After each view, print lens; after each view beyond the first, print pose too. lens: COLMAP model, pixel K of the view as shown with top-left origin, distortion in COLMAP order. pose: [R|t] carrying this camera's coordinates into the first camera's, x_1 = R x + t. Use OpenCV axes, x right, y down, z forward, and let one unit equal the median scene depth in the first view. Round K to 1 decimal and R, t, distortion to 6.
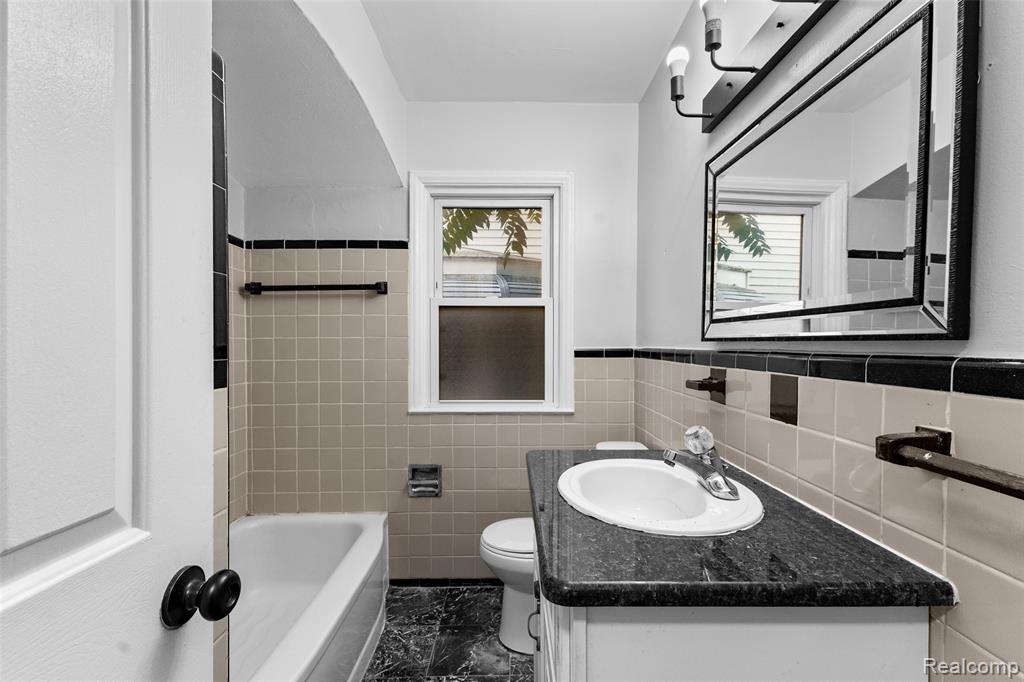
lens RADIAL K [[456.7, 0, 513.5], [0, 456.7, 341.5], [0, 0, 1]] dist [0.018193, -0.003797]
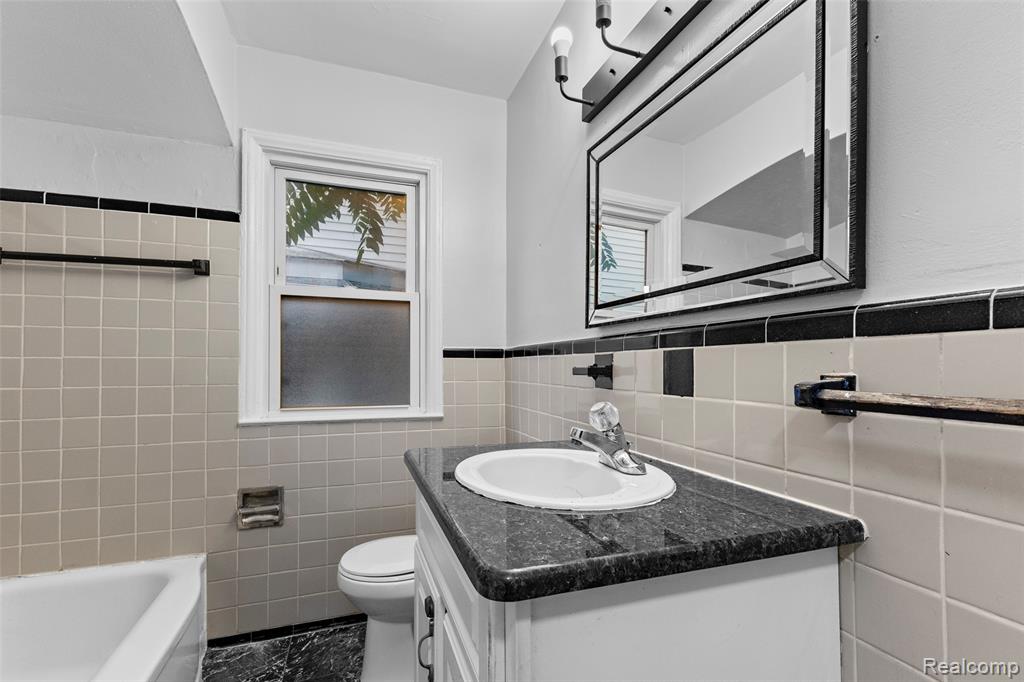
lens RADIAL K [[456.7, 0, 496.8], [0, 456.7, 362.3], [0, 0, 1]] dist [0.018193, -0.003797]
pose [[0.949051, 0.006942, 0.315046, -0.077546], [0.000858, 0.999697, -0.024612, 0.095684], [-0.315121, 0.023628, 0.948757, 0.132489]]
